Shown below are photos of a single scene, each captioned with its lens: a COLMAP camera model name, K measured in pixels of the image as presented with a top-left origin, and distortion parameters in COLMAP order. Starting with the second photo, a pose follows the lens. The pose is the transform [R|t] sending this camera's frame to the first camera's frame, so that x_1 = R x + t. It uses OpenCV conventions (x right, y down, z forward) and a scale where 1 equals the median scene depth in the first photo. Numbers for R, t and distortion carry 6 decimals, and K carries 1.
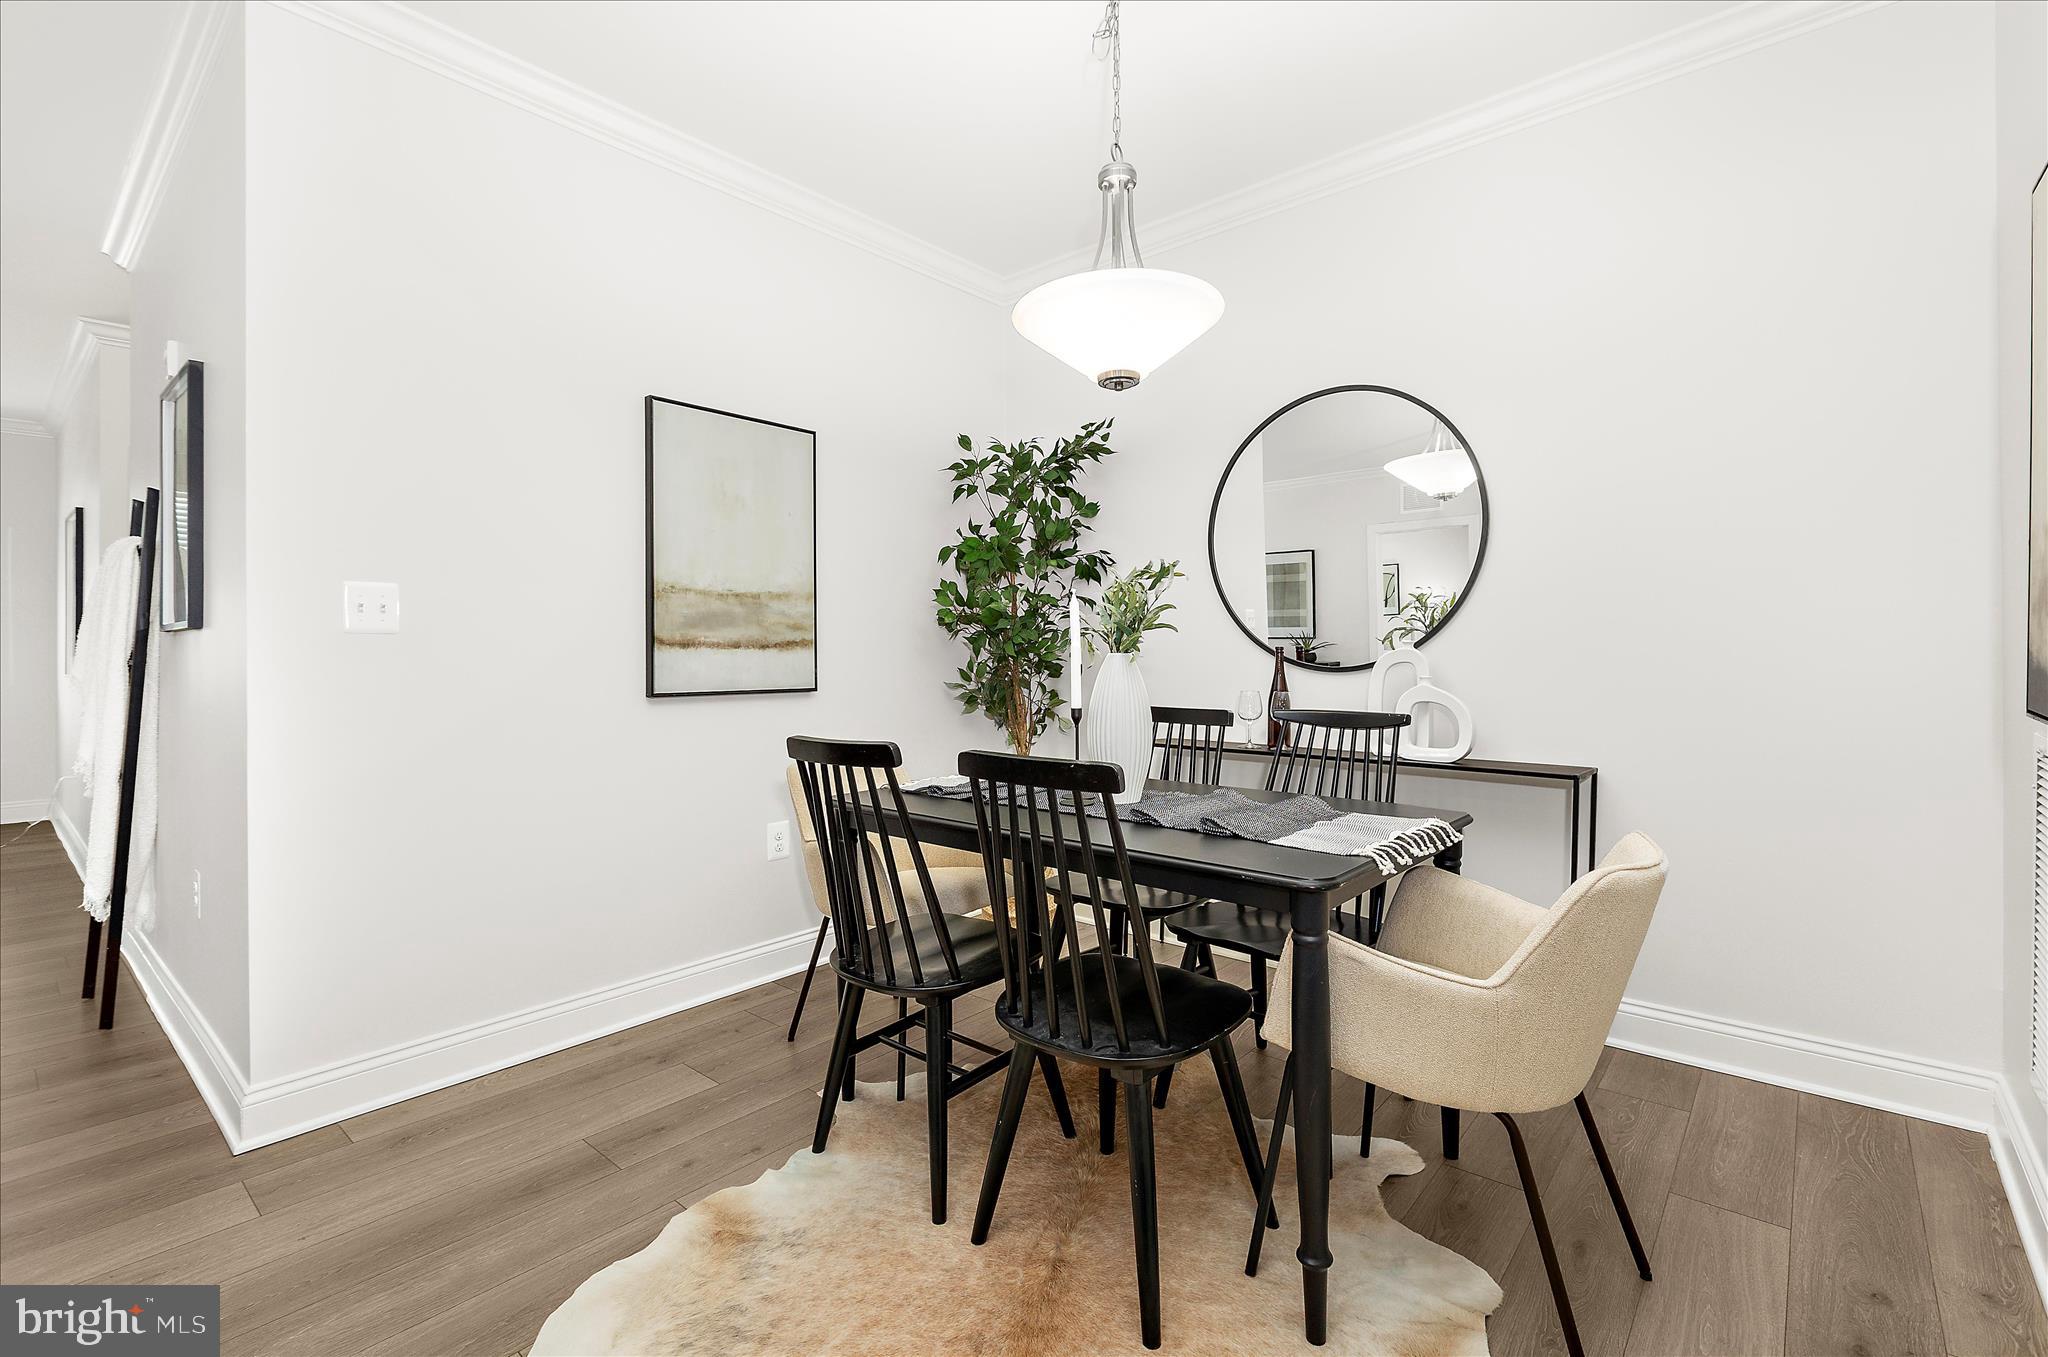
lens RADIAL K [[916.7, 0, 1021.7], [0, 916.7, 671.6], [0, 0, 1]] dist [0.002337, -0.000057]
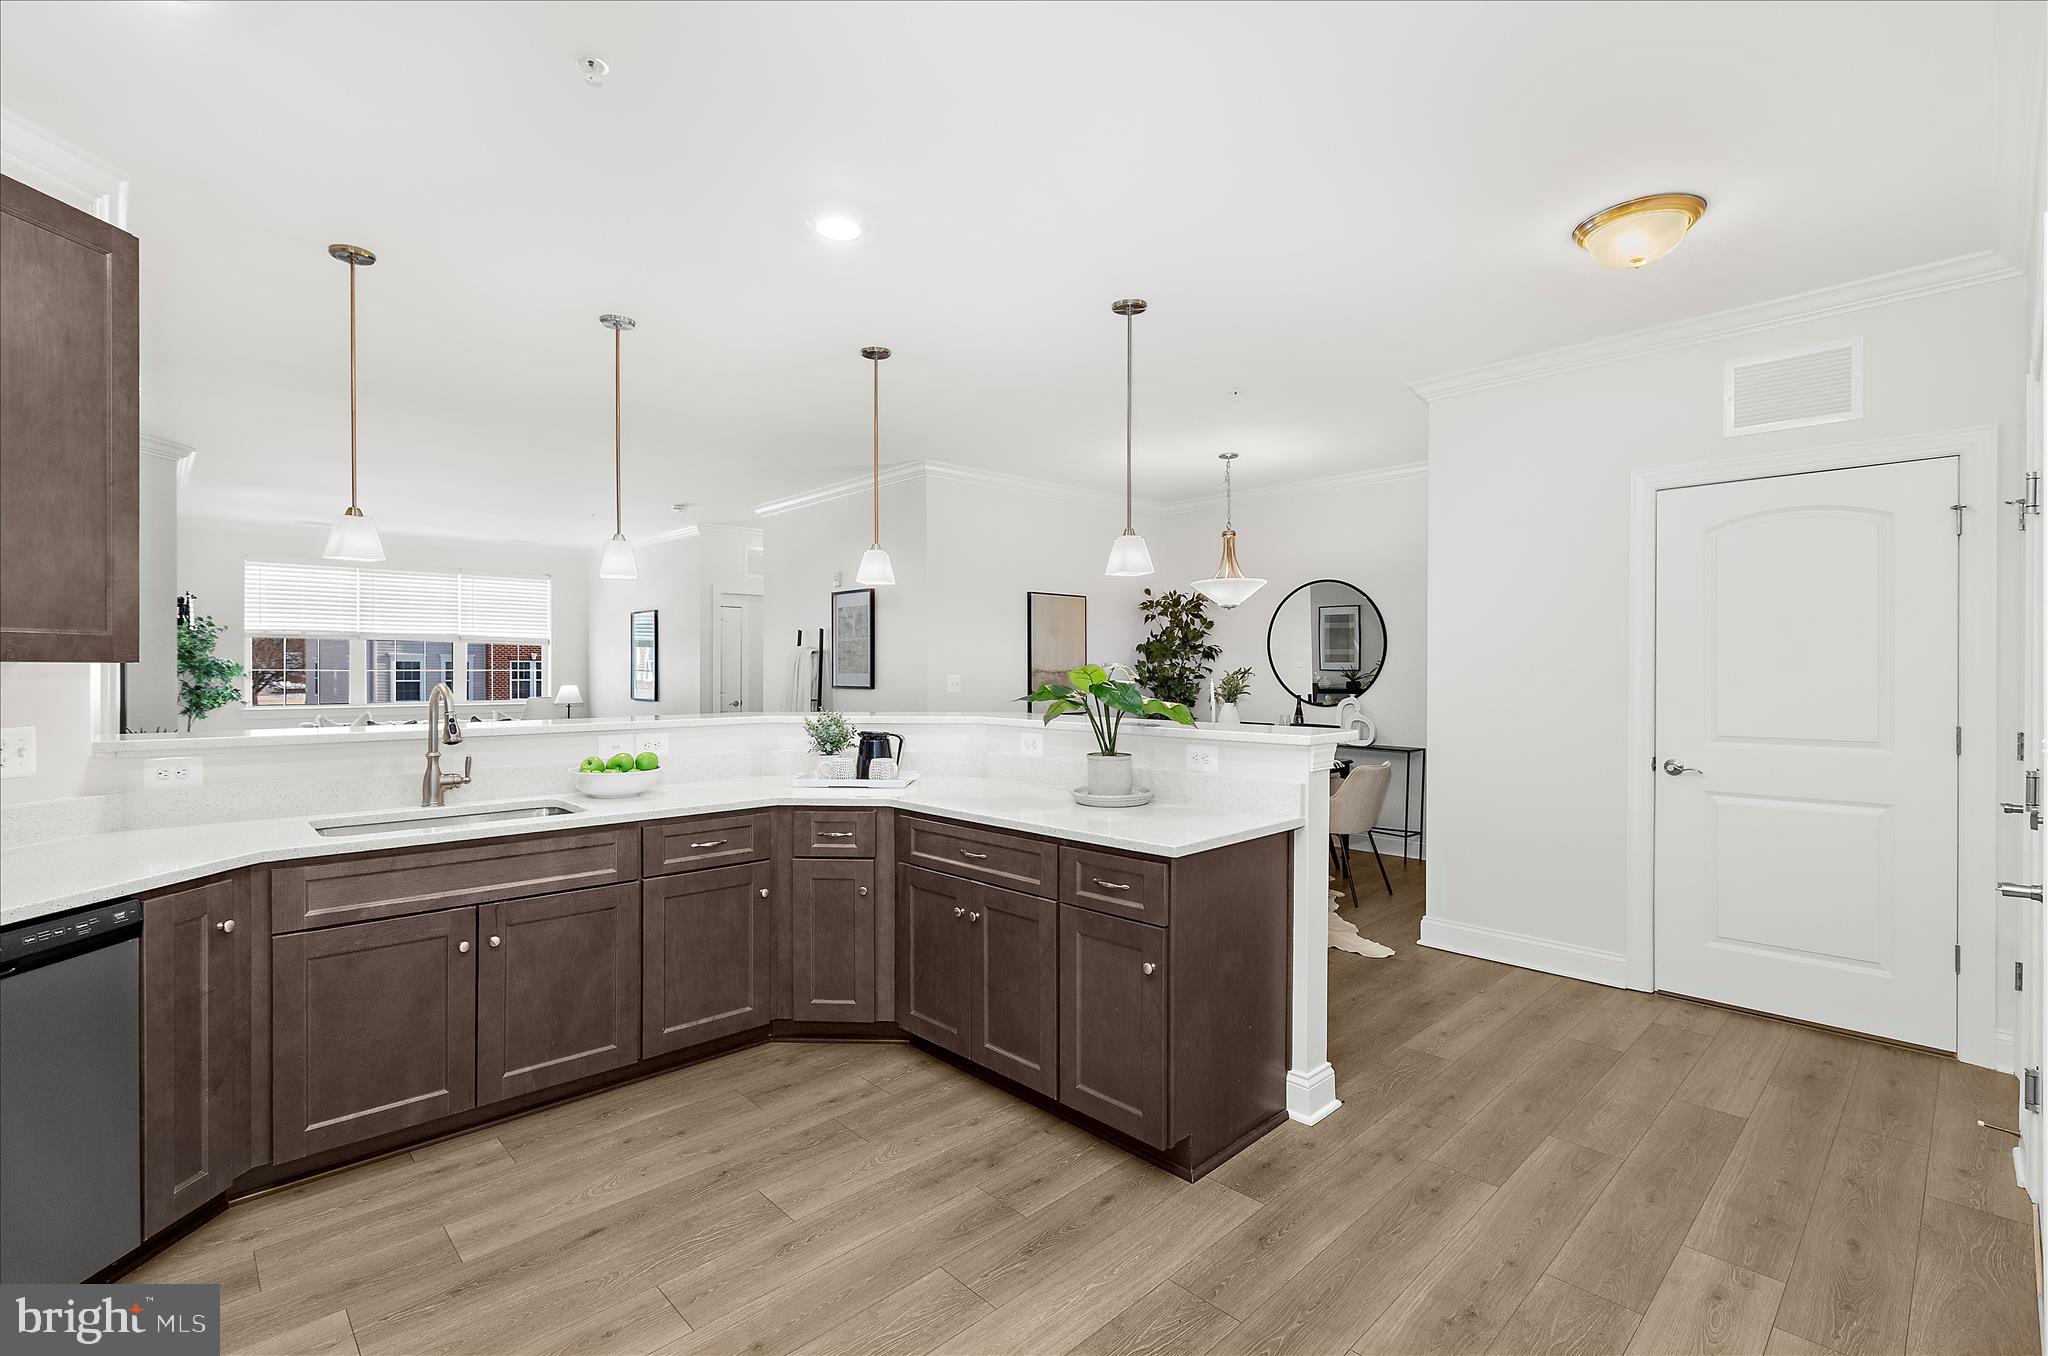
lens RADIAL K [[918.9, 0, 1012.2], [0, 918.9, 671.6], [0, 0, 1]] dist [0.000636, -0.000631]
pose [[0.995083, 0.002517, -0.099016, -0.165730], [-0.003568, 0.999939, -0.010439, -0.051162], [0.098984, 0.010741, 0.995031, -1.118646]]
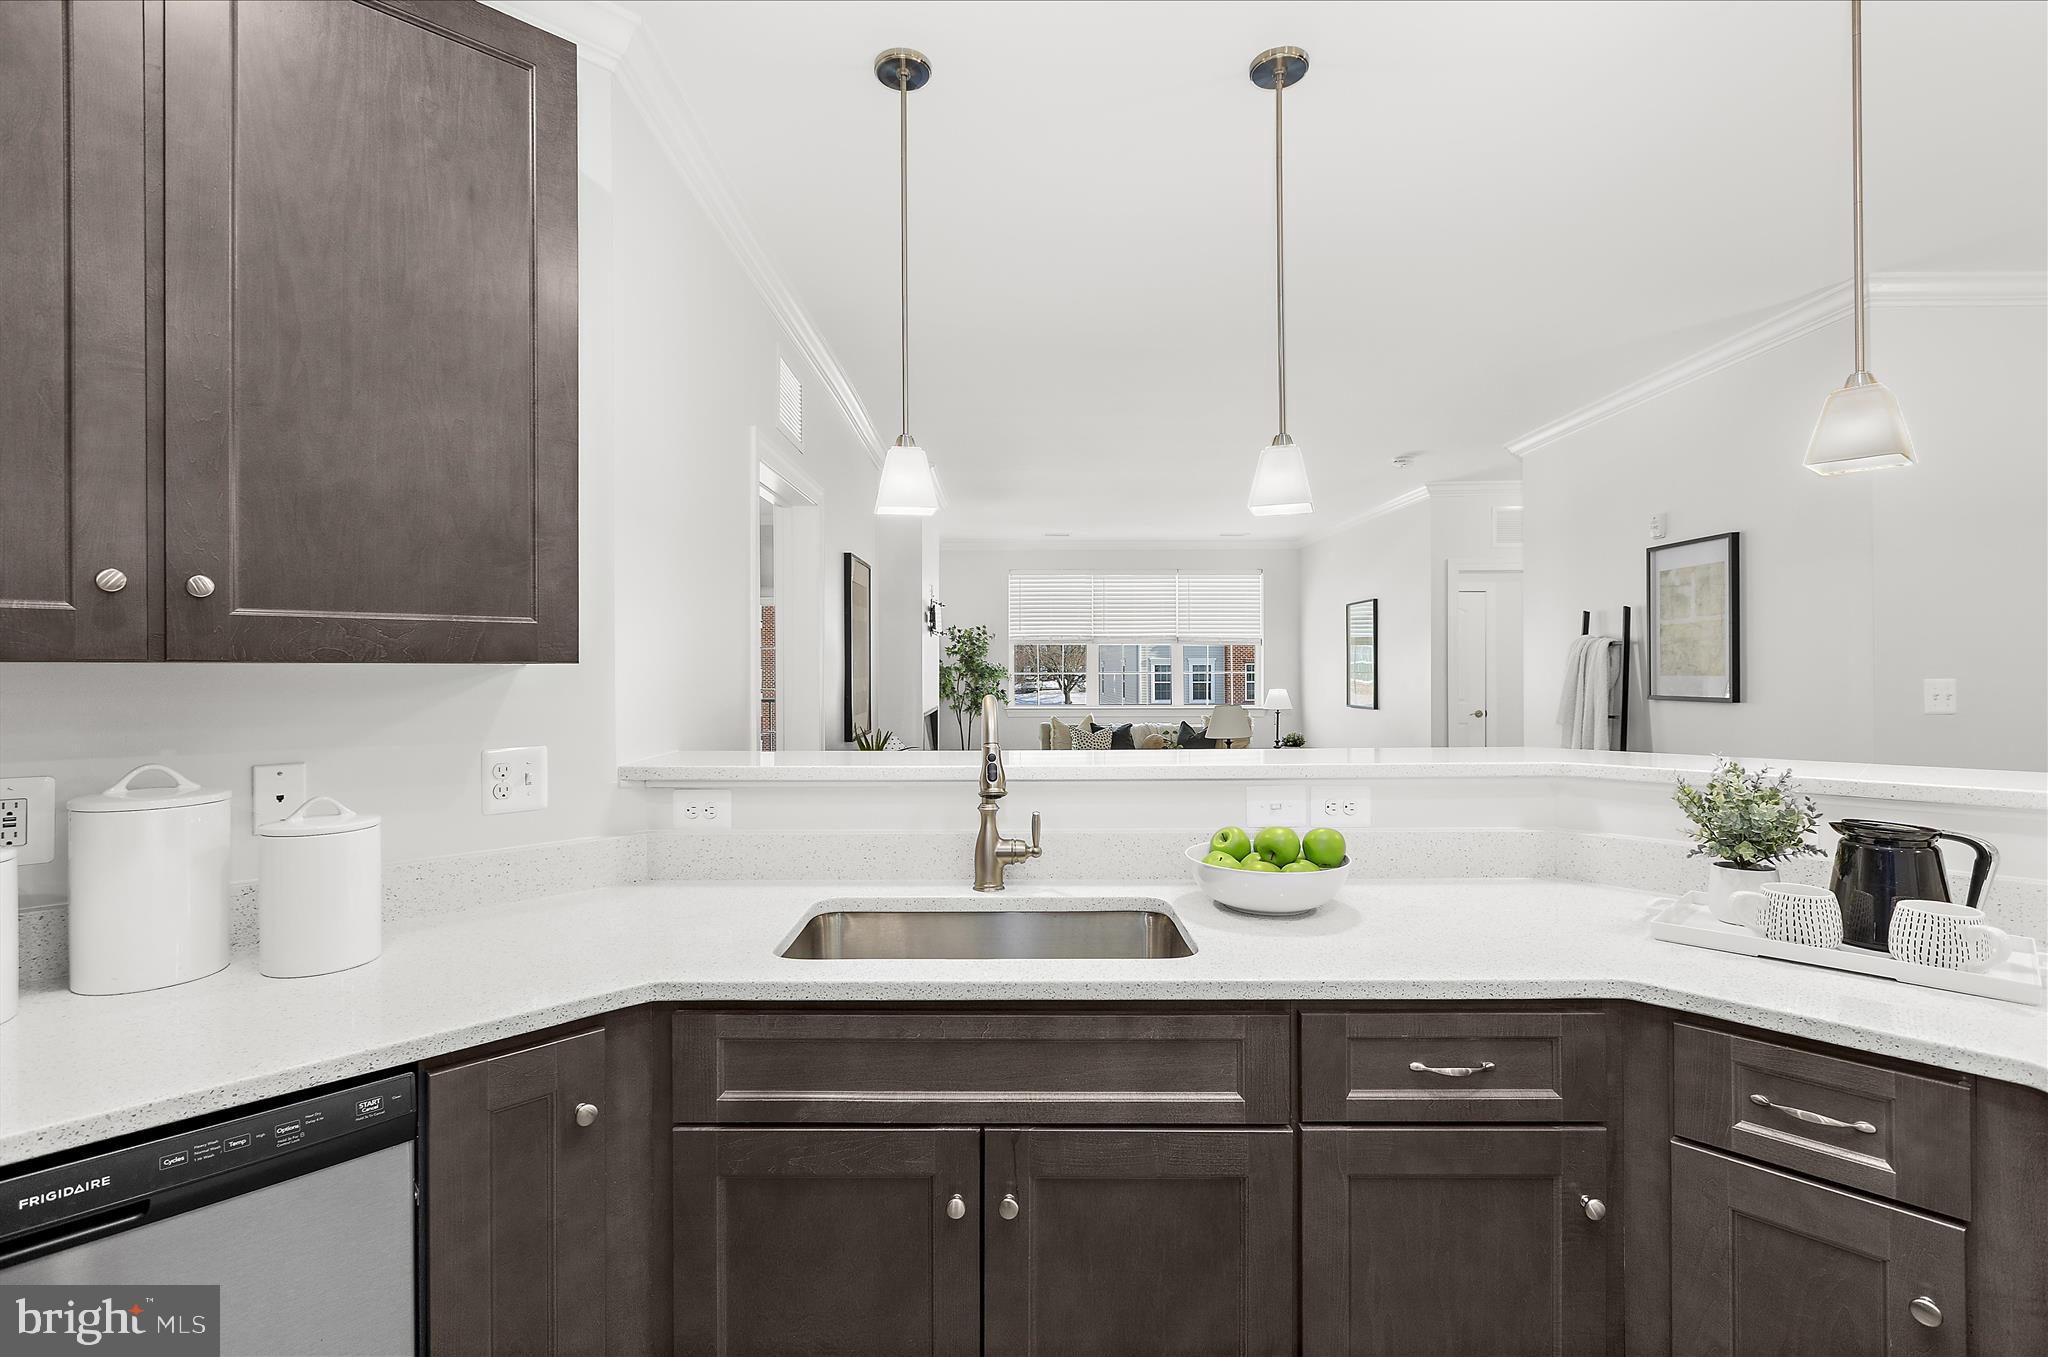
lens RADIAL K [[916.7, 0, 1014.0], [0, 916.7, 669.6], [0, 0, 1]] dist [0.002337, -0.000057]
pose [[0.656535, -0.002708, -0.754291, -0.368650], [-0.007481, 0.999921, -0.010101, -0.055870], [0.754259, 0.012275, 0.656463, -0.668751]]
